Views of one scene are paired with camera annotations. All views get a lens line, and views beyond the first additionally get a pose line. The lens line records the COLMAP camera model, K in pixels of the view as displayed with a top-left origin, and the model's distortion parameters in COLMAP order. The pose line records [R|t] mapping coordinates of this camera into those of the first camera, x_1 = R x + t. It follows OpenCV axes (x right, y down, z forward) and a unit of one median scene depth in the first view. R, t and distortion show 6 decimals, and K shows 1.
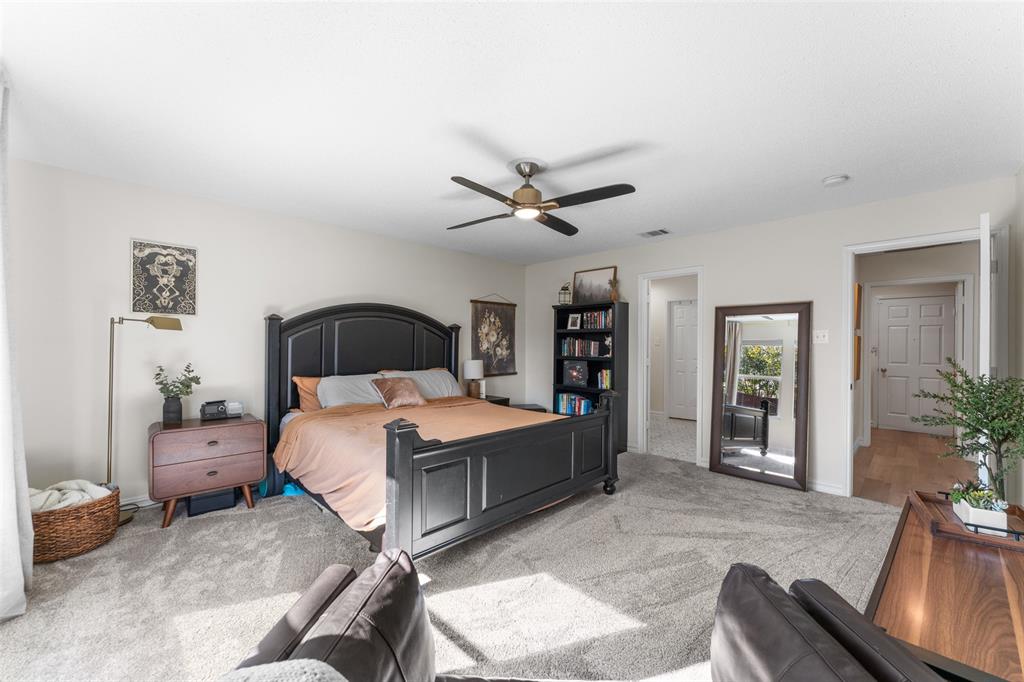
lens RADIAL K [[407.5, 0, 508.8], [0, 407.5, 342.6], [0, 0, 1]] dist [-0.003439, 0.000163]
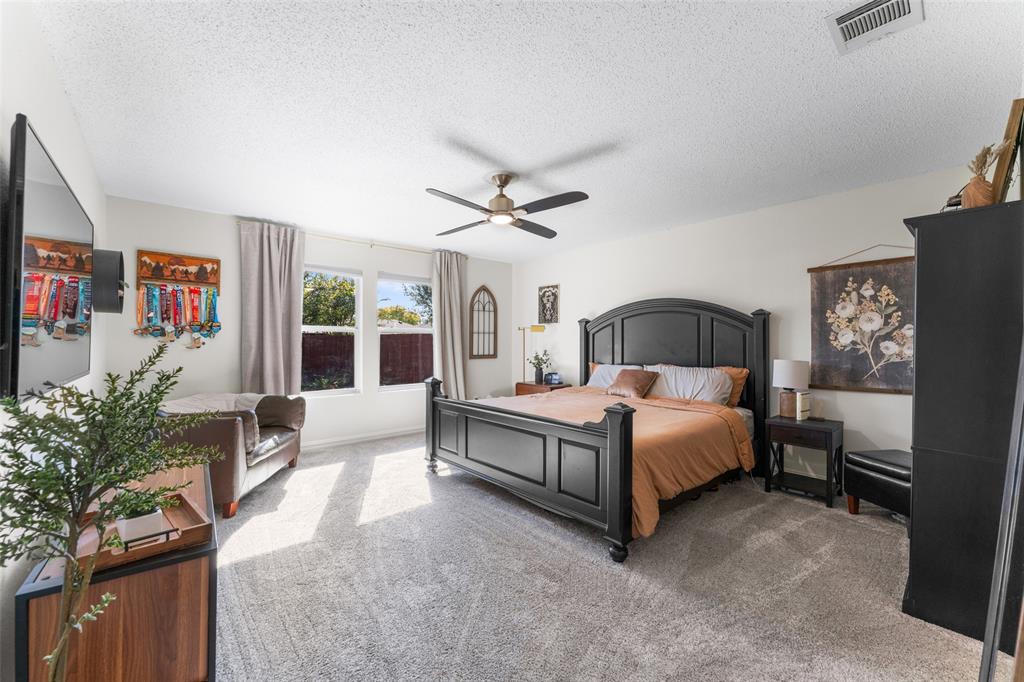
lens RADIAL K [[407.5, 0, 512.7], [0, 407.5, 339.4], [0, 0, 1]] dist [-0.003439, 0.000163]
pose [[-0.065364, -0.023945, -0.997574, 0.580426], [-0.005755, 0.999704, -0.023619, 0.026688], [0.997845, 0.004197, -0.065482, 0.562511]]
